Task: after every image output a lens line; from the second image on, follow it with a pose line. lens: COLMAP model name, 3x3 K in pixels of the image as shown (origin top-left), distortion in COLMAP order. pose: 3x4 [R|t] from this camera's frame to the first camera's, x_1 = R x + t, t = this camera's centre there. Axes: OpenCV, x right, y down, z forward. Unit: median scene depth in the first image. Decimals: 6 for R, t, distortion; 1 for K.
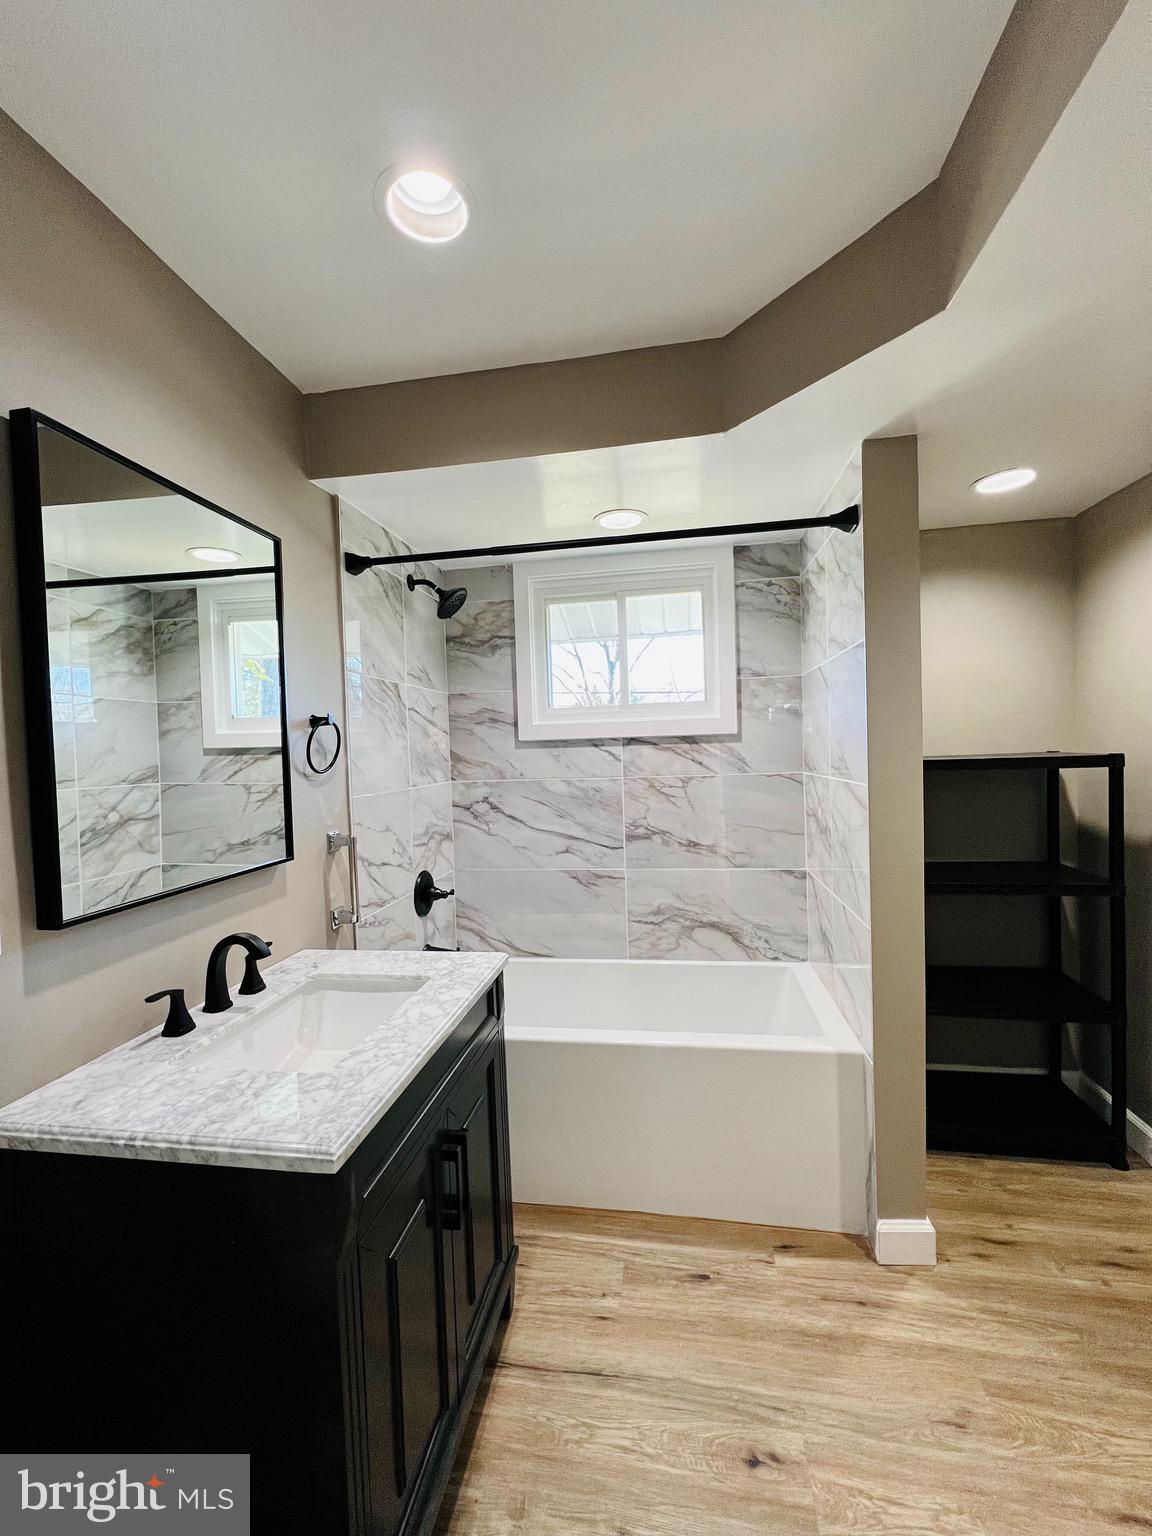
lens RADIAL K [[613.1, 0, 573.2], [0, 613.1, 764.3], [0, 0, 1]] dist [-0.000473, 0.000097]
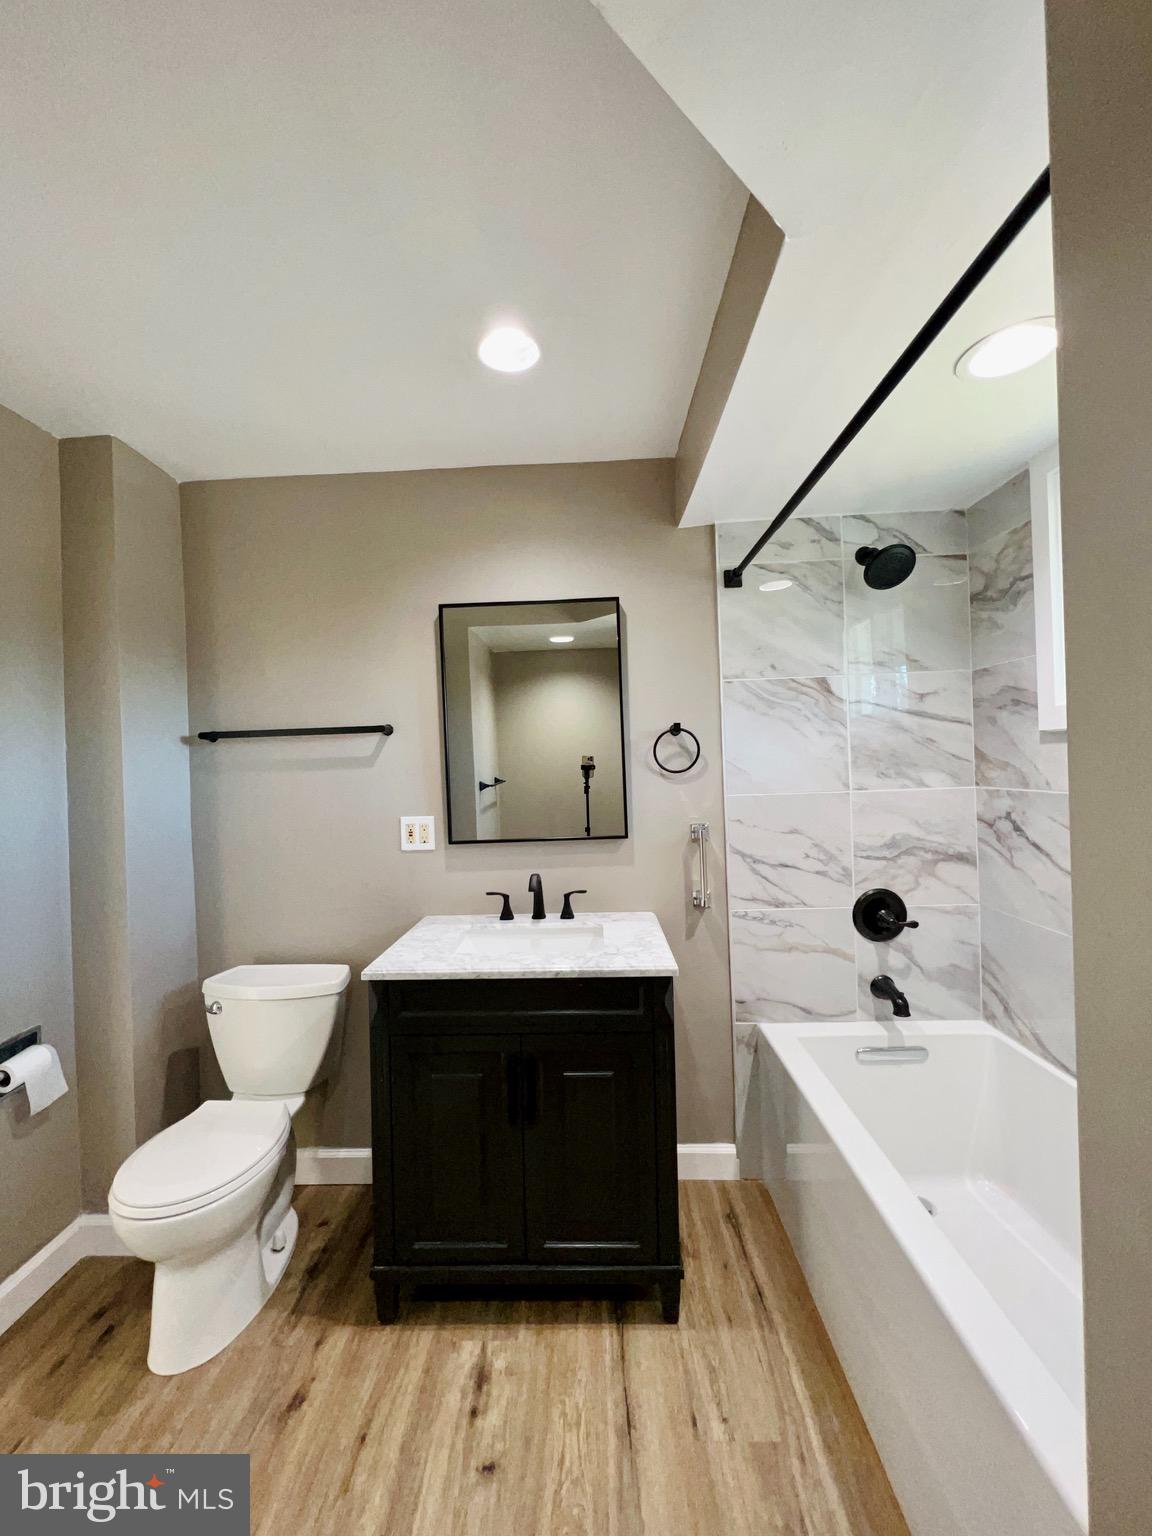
lens RADIAL K [[613.1, 0, 573.2], [0, 613.1, 764.3], [0, 0, 1]] dist [-0.000473, 0.000097]
pose [[0.141615, 0.029320, -0.989488, 0.635385], [0.005373, 0.999524, 0.030386, -0.033586], [0.989907, -0.009620, 0.141390, 0.539210]]
